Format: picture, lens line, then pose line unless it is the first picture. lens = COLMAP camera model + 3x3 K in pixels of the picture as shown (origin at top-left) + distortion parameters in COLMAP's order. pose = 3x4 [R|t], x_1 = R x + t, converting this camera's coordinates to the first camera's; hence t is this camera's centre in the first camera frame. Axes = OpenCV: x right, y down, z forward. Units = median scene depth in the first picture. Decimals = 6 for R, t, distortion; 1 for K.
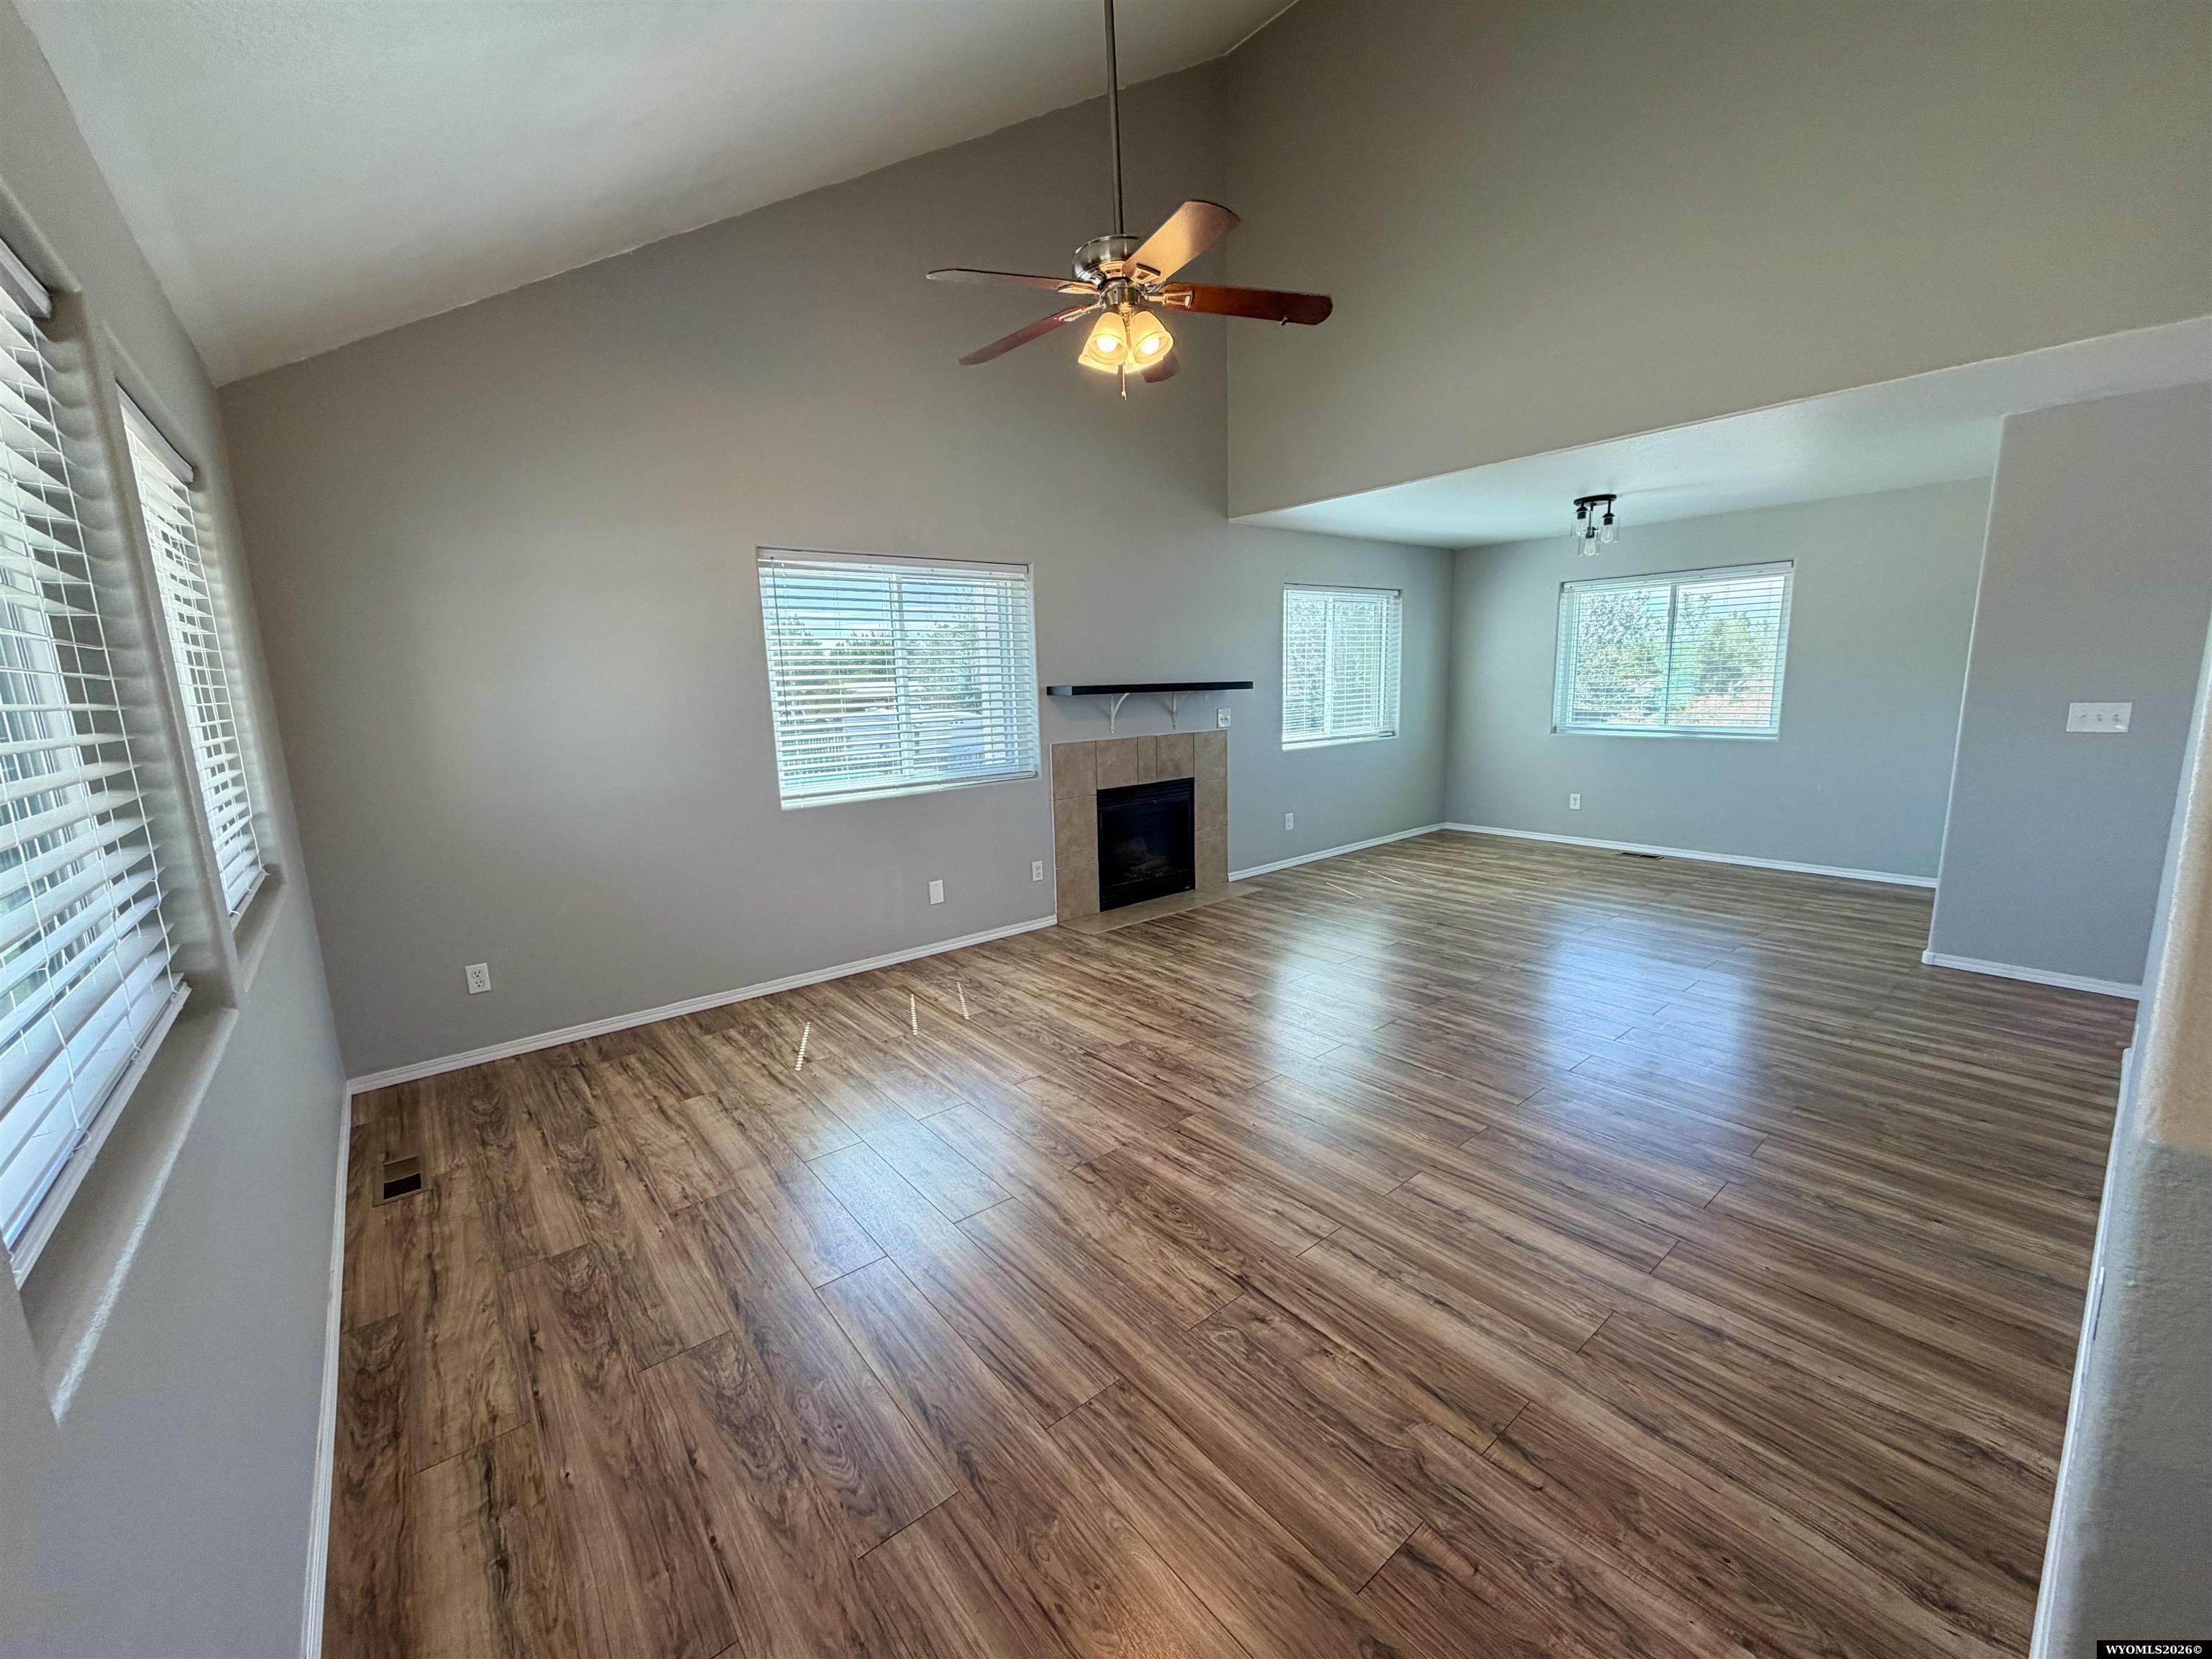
lens RADIAL K [[880.7, 0, 1098.8], [0, 880.7, 837.9], [0, 0, 1]] dist [-0.000014, 0.000511]
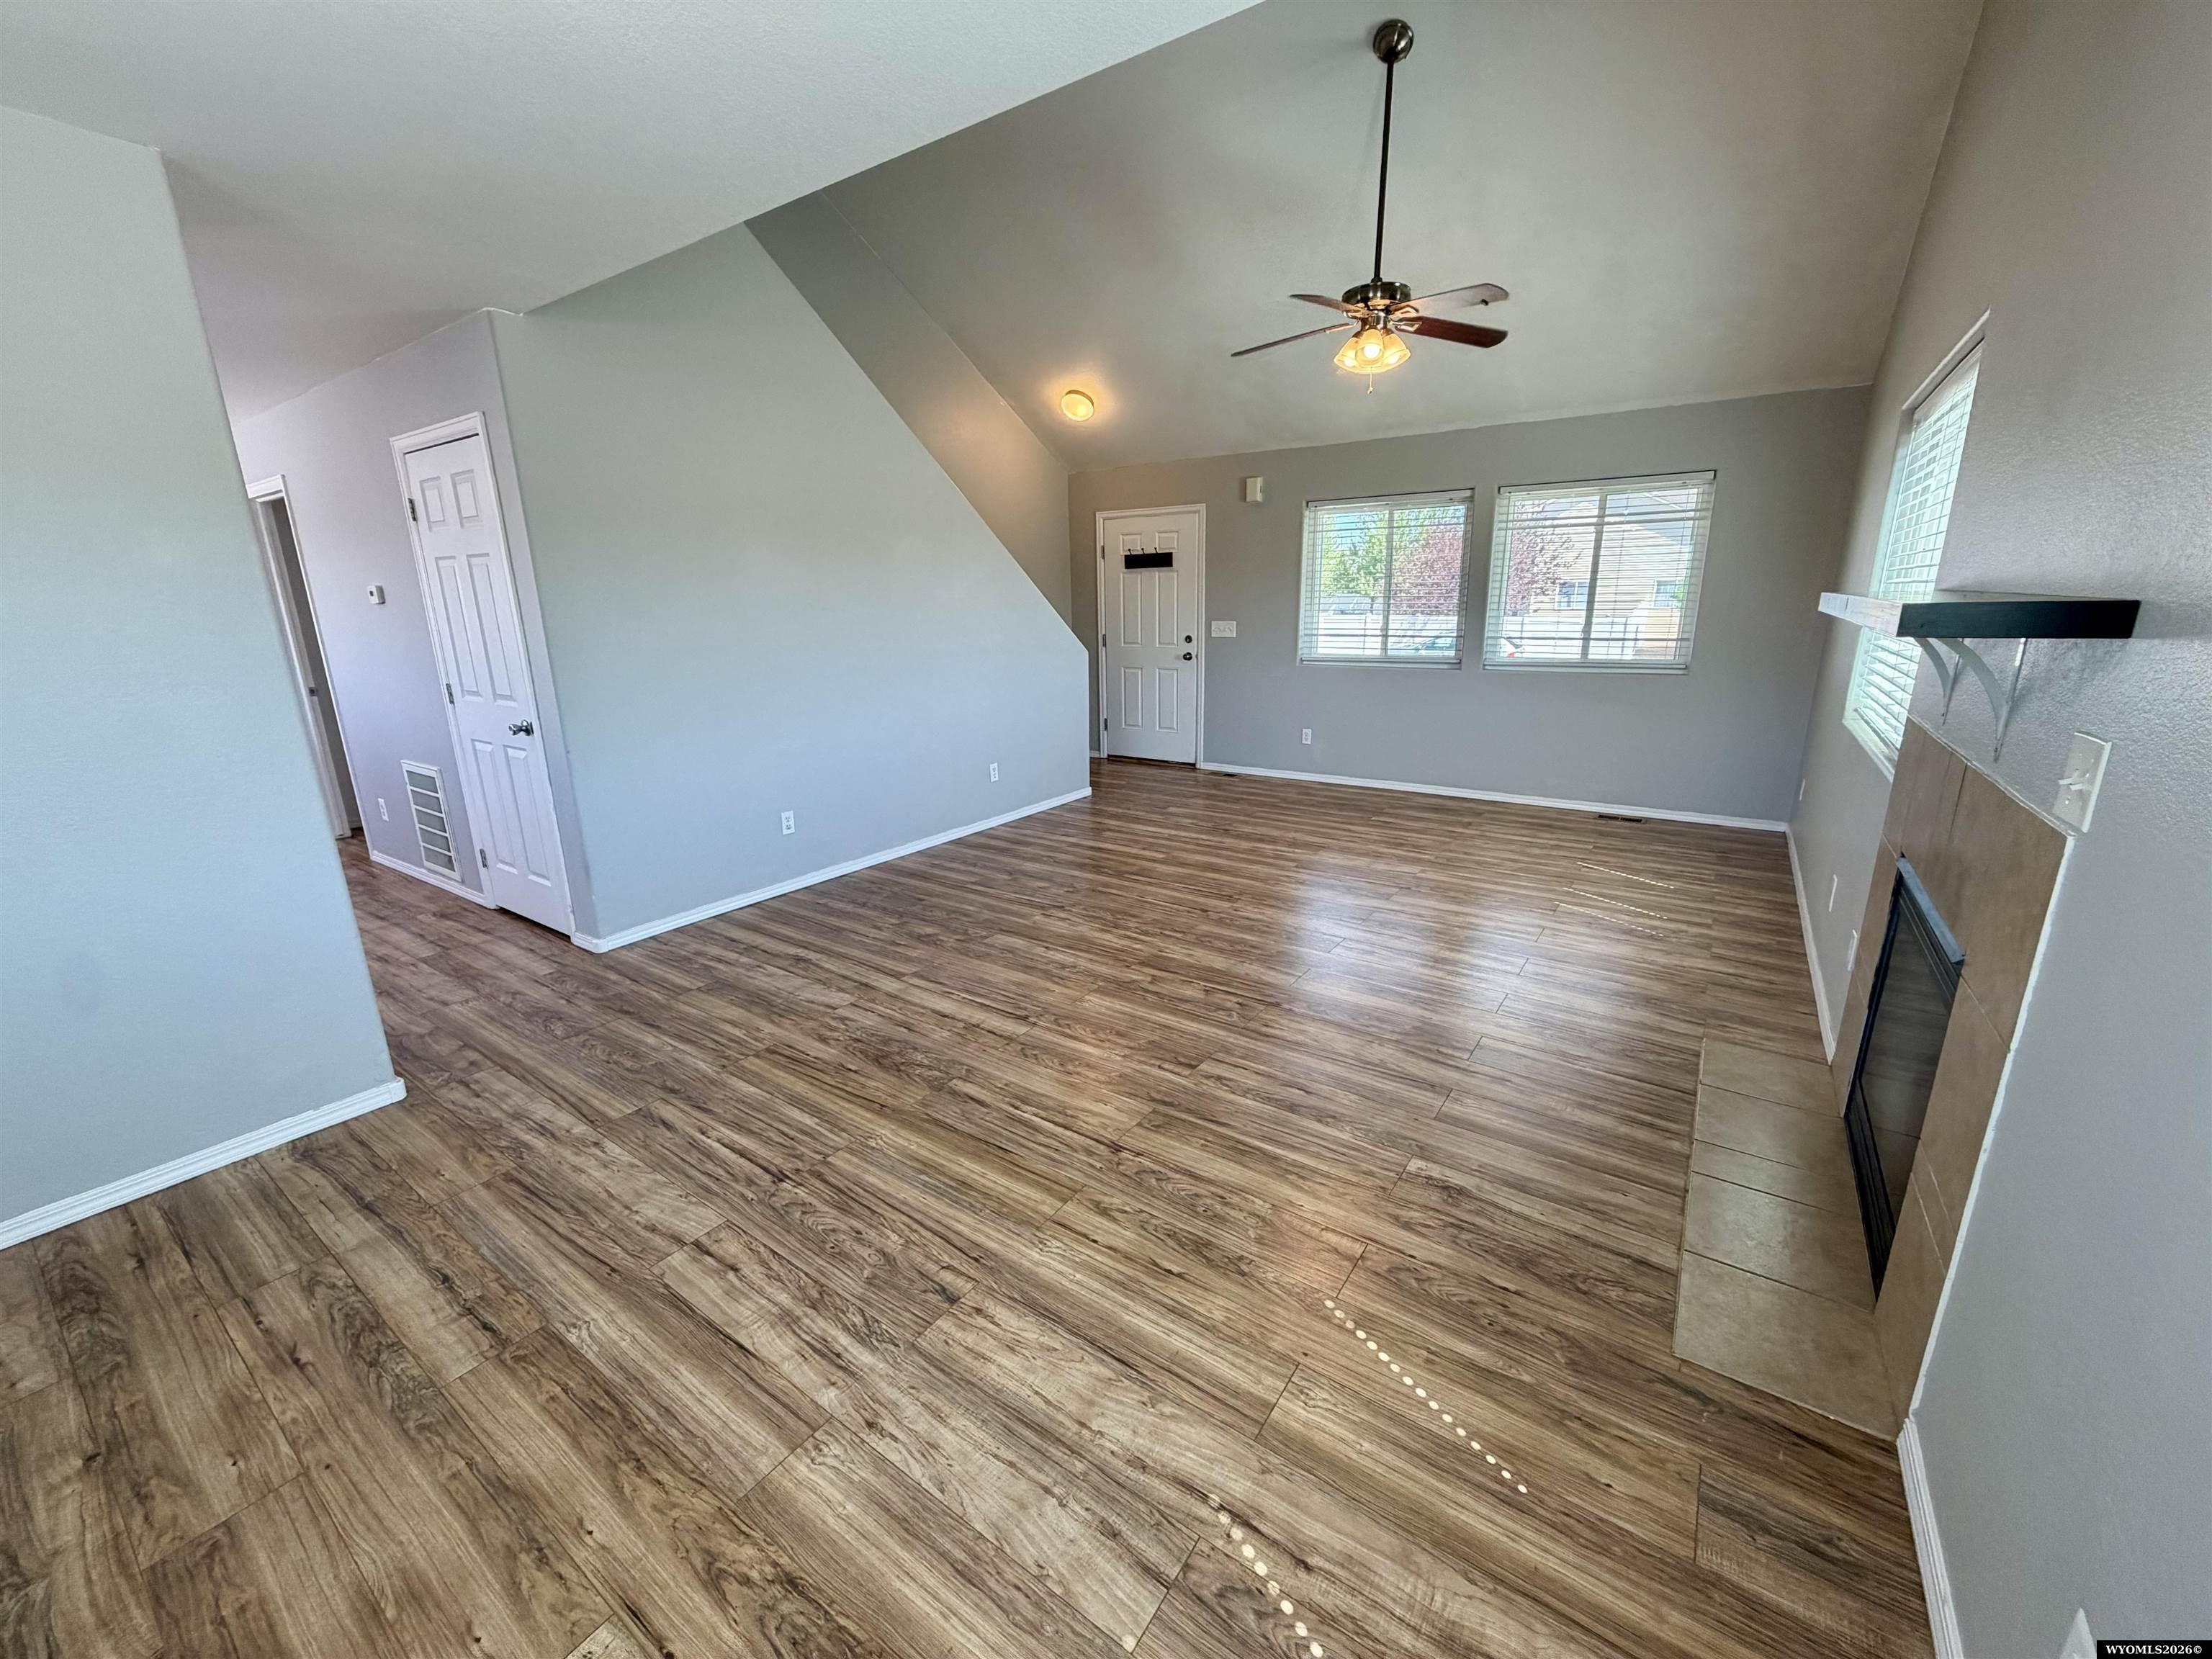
lens RADIAL K [[880.7, 0, 1105.2], [0, 880.7, 826.6], [0, 0, 1]] dist [-0.000014, 0.000511]
pose [[-0.960678, 0.110315, -0.254809, 0.463674], [-0.008012, 0.906294, 0.422572, -0.237439], [0.277548, 0.407998, -0.869773, 1.253740]]
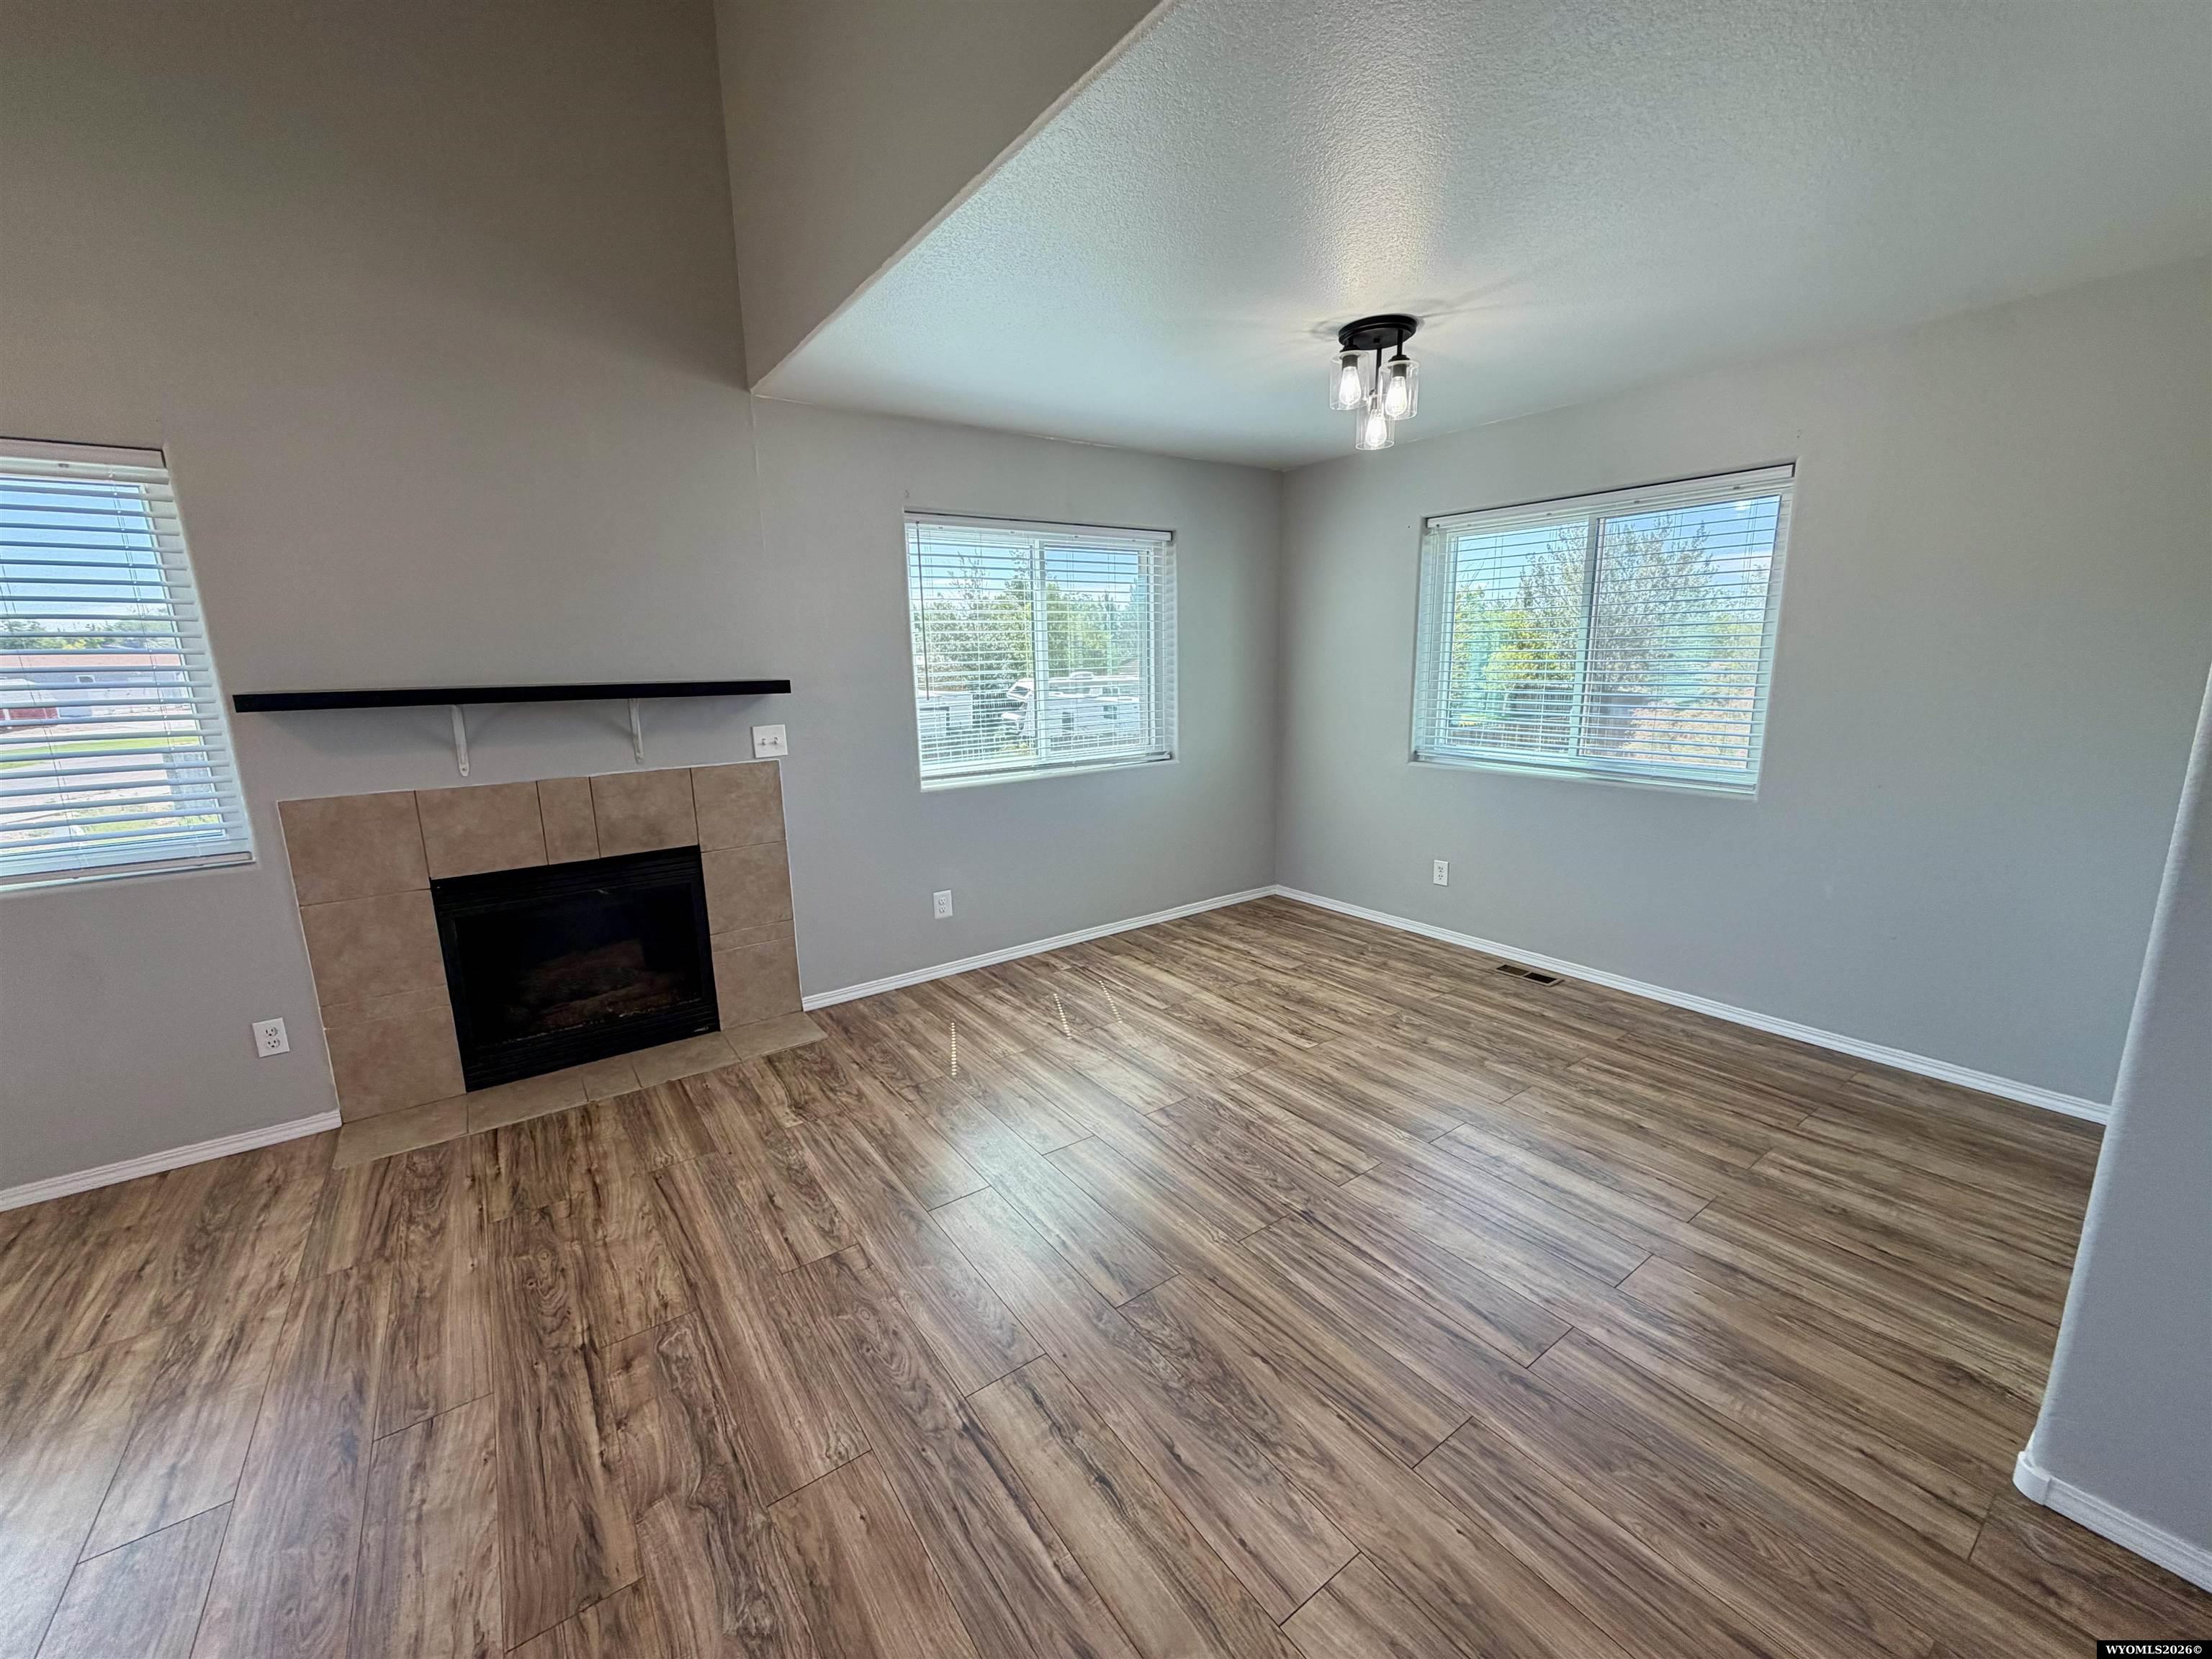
lens RADIAL K [[880.7, 0, 1101.6], [0, 880.7, 832.2], [0, 0, 1]] dist [-0.000014, 0.000511]
pose [[0.998194, 0.021023, -0.056276, 0.442802], [-0.019779, 0.999549, 0.022586, -0.104699], [0.056725, -0.021432, 0.998160, 0.479845]]
